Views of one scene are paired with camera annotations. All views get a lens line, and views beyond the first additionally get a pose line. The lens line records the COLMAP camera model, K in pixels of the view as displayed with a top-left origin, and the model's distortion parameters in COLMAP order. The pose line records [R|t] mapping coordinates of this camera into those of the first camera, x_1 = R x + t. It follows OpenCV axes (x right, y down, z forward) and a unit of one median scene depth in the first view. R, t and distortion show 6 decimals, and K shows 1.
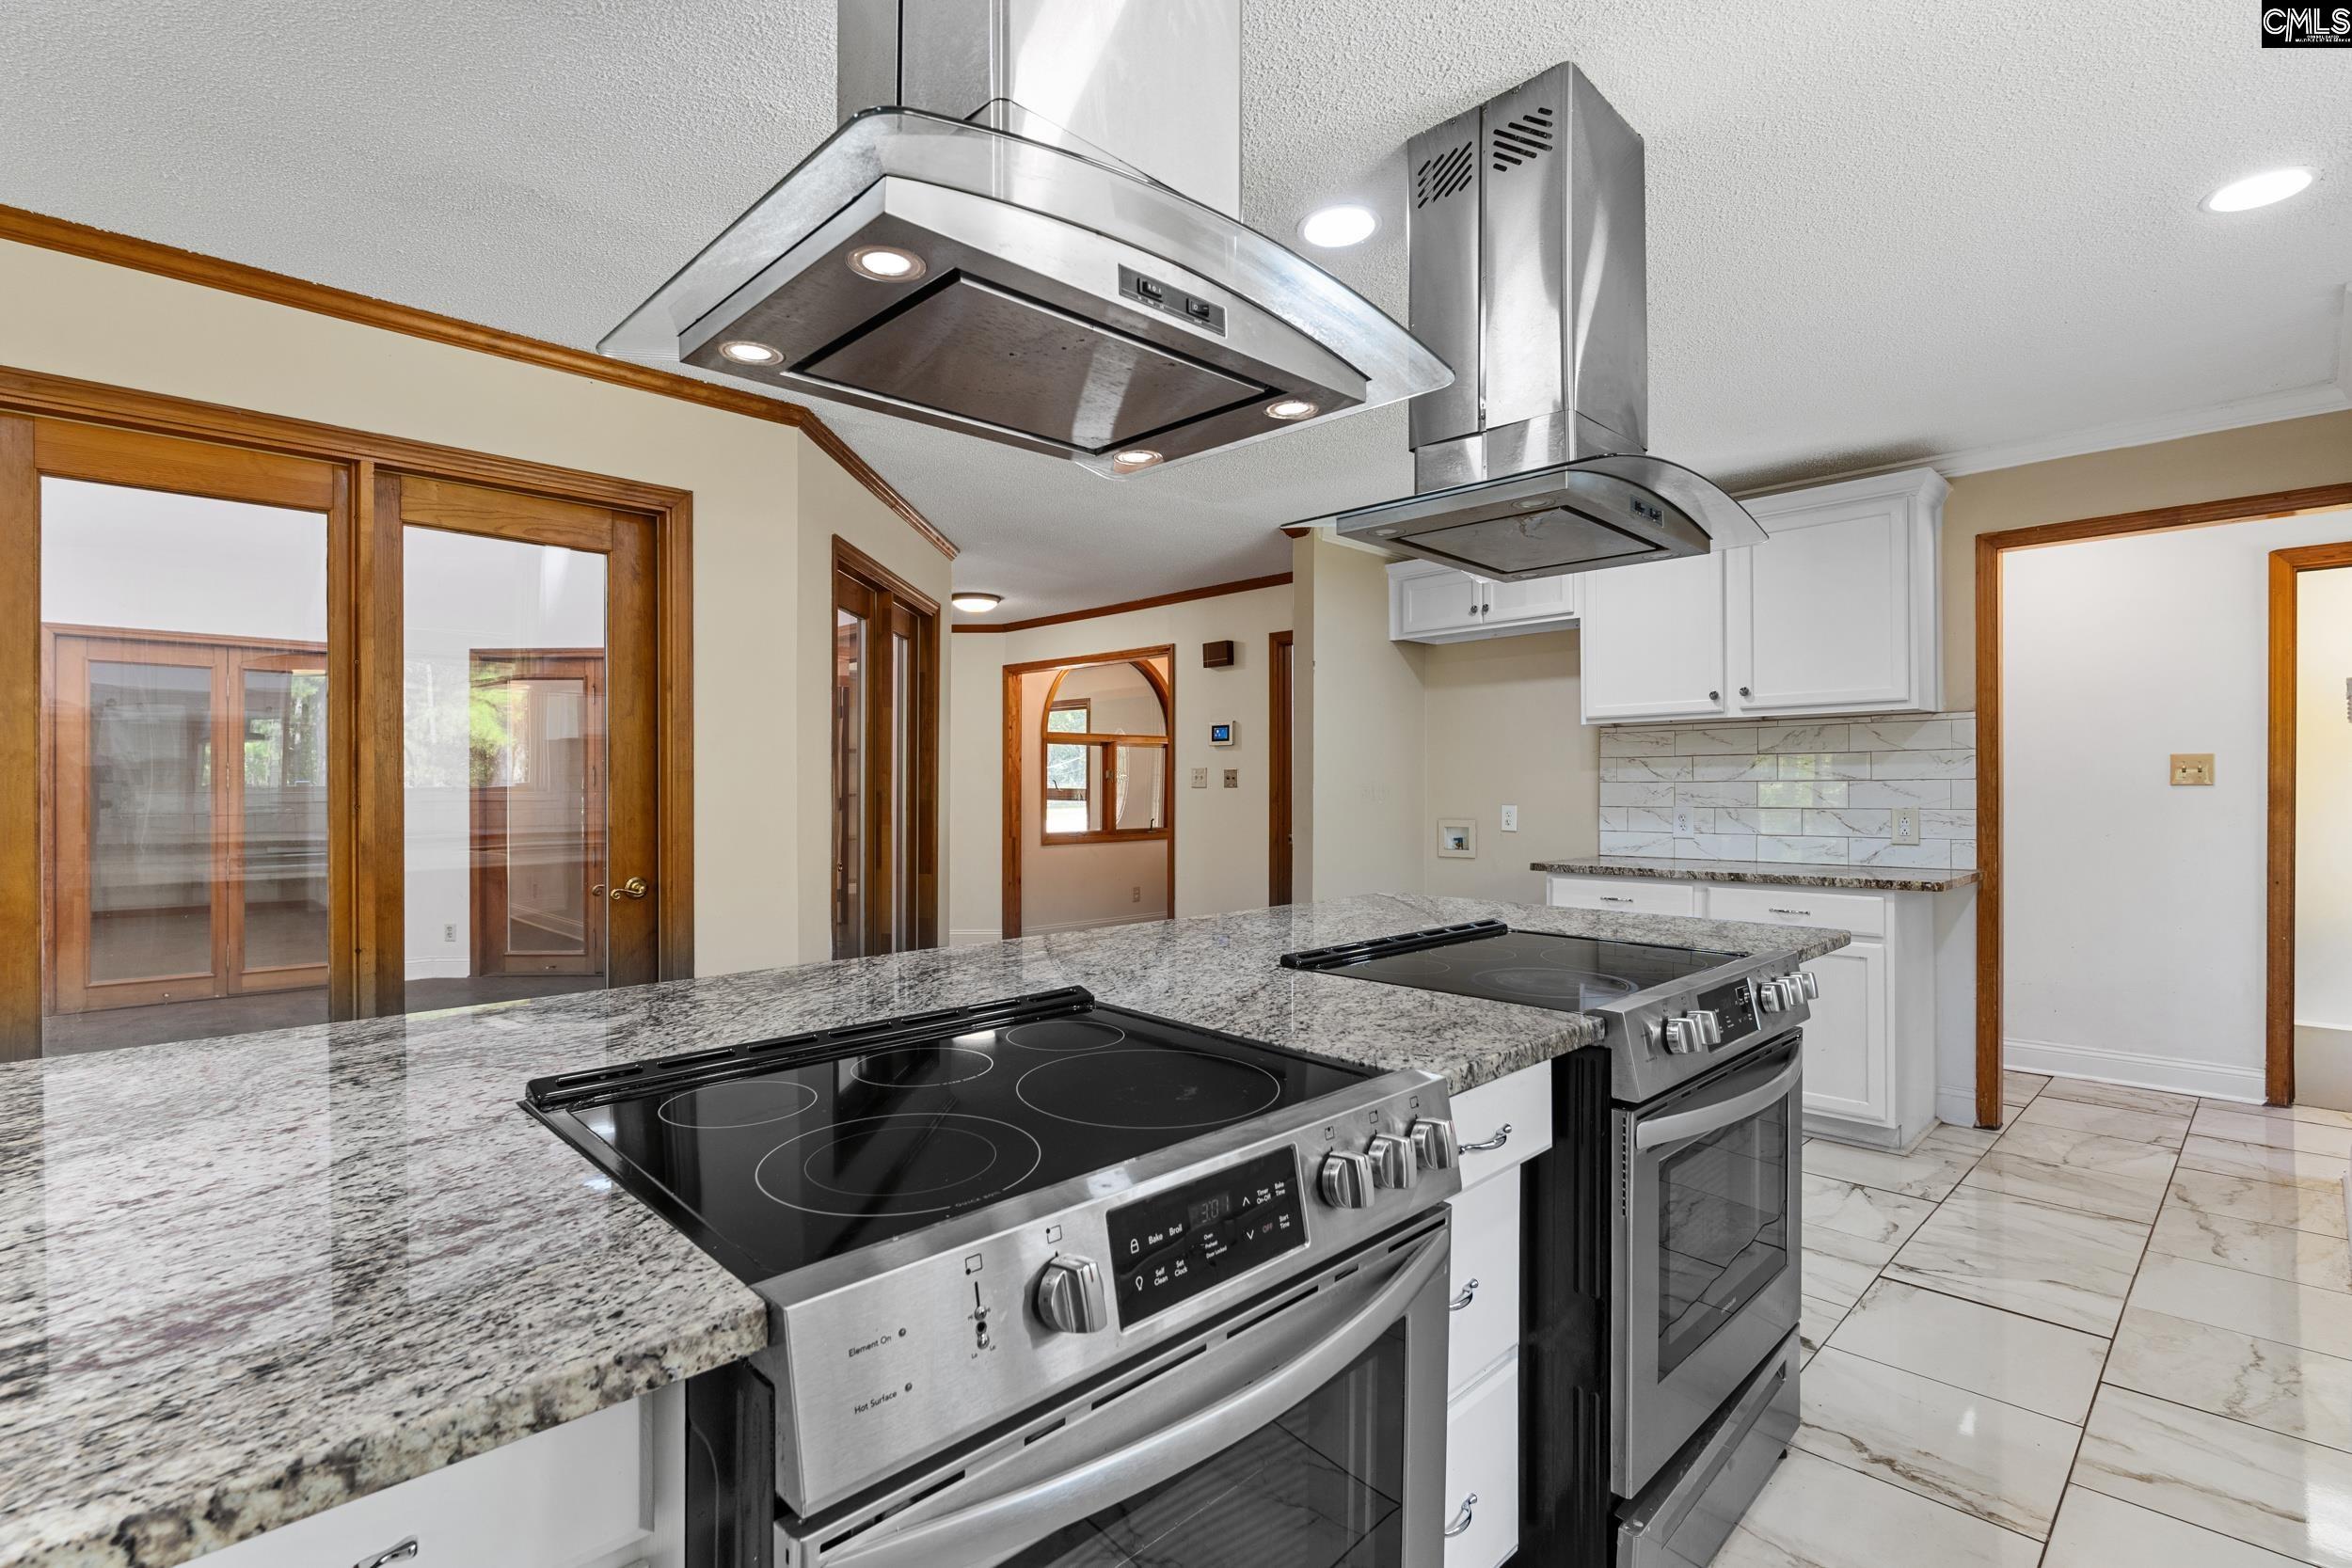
lens RADIAL K [[1085.5, 0, 1176.6], [0, 1085.5, 792.3], [0, 0, 1]] dist [-0.003200, -0.000699]
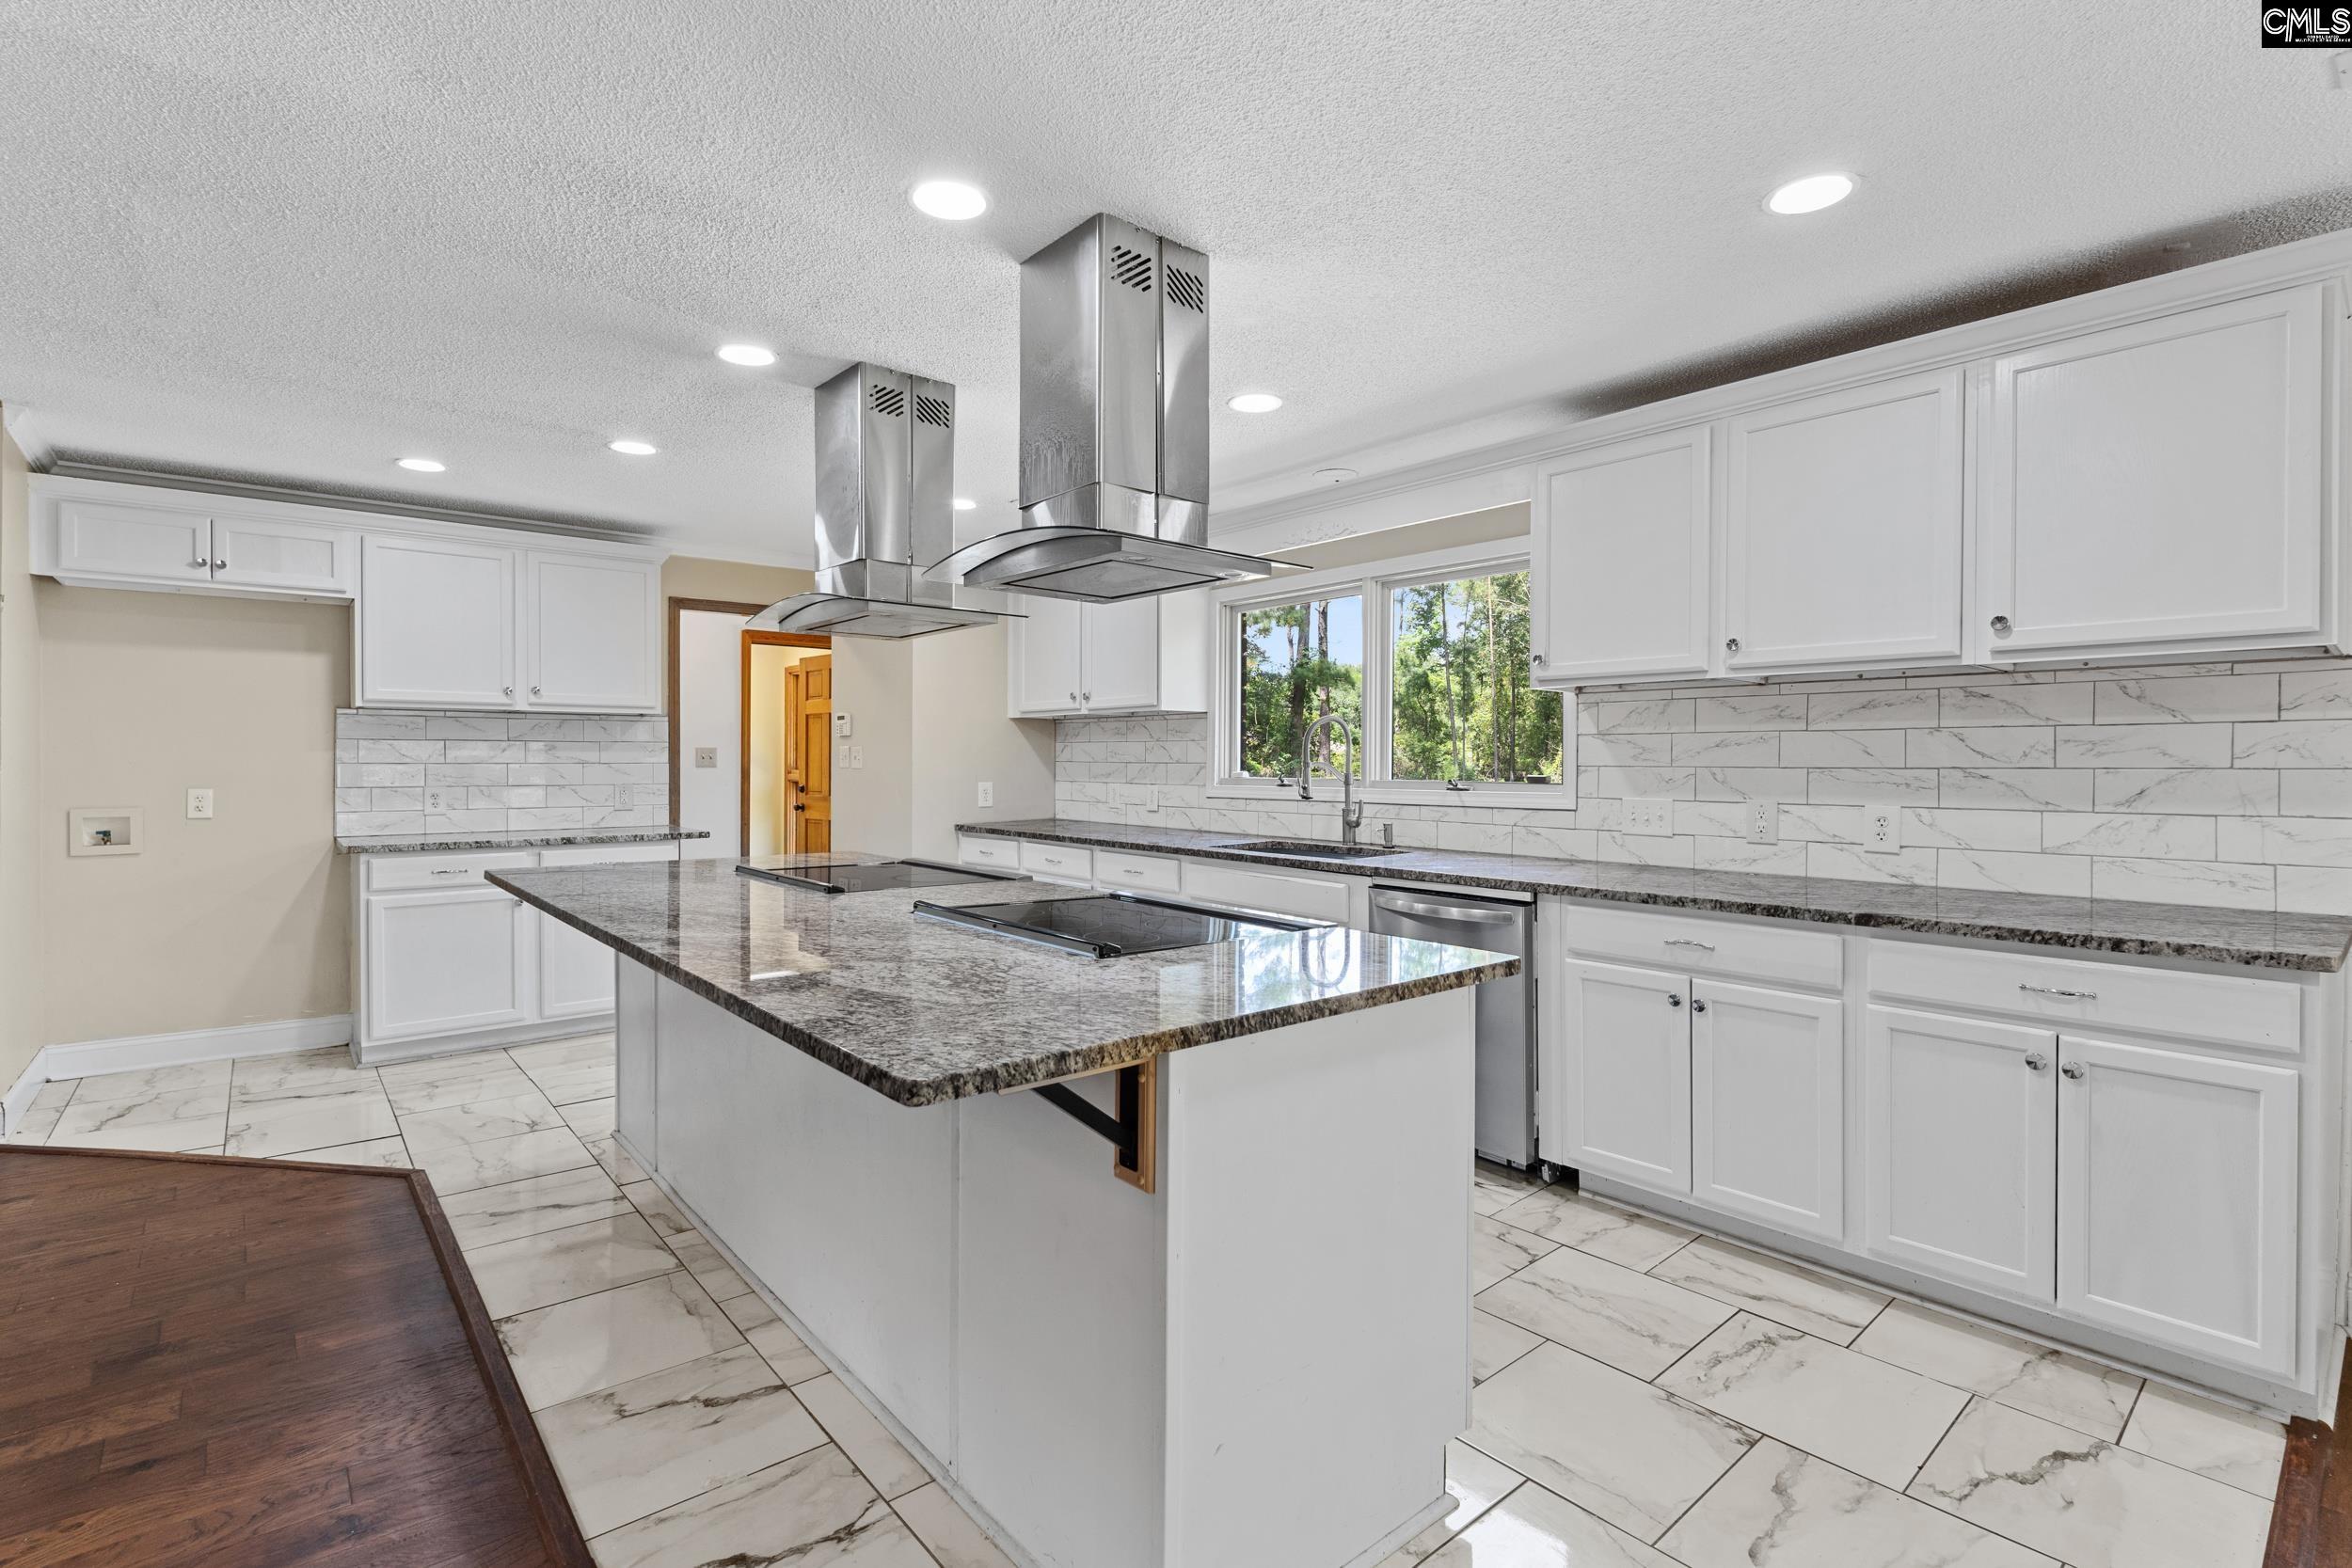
lens RADIAL K [[1085.5, 0, 1180.0], [0, 1085.5, 771.6], [0, 0, 1]] dist [-0.003200, -0.000699]
pose [[0.059489, -0.005014, 0.998216, -0.644876], [0.002049, 0.999986, 0.004901, -0.005839], [-0.998227, 0.001753, 0.059498, 0.205569]]
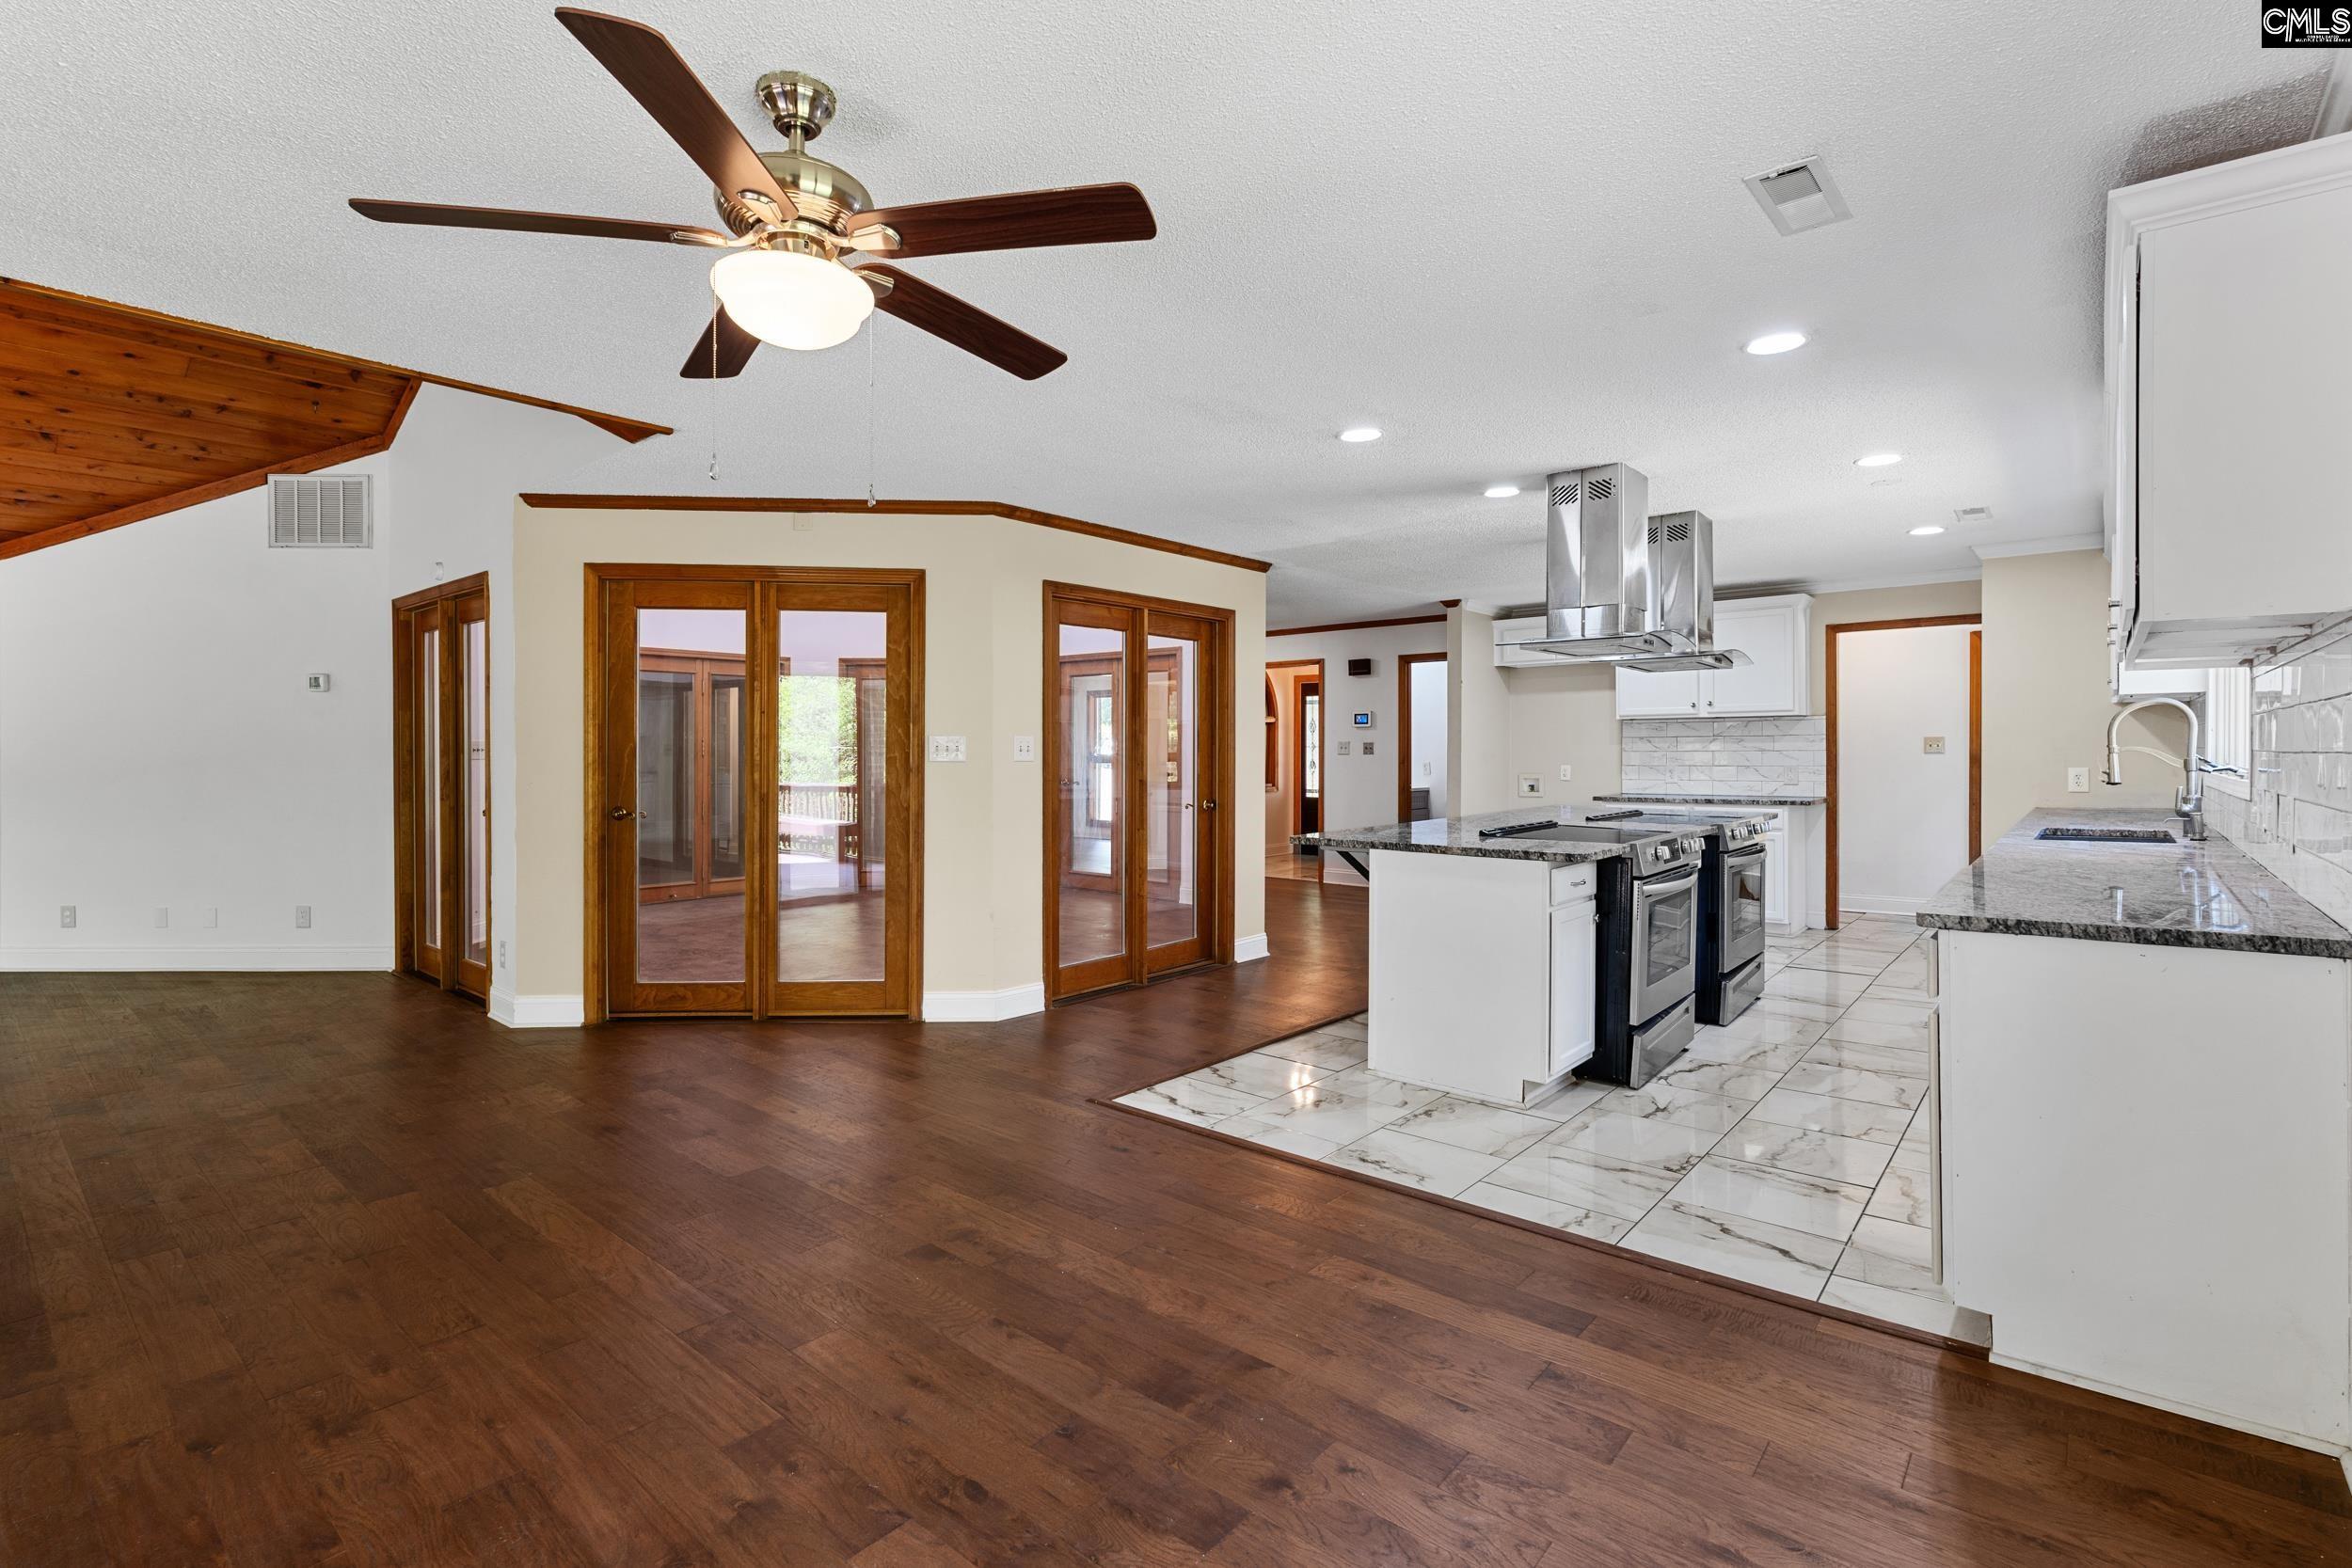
lens RADIAL K [[1085.5, 0, 1172.7], [0, 1085.5, 763.1], [0, 0, 1]] dist [-0.003200, -0.000699]
pose [[0.995594, -0.001732, 0.093755, -0.576154], [0.001228, 0.999984, 0.005437, -0.001085], [-0.093763, -0.005298, 0.995580, -0.779721]]
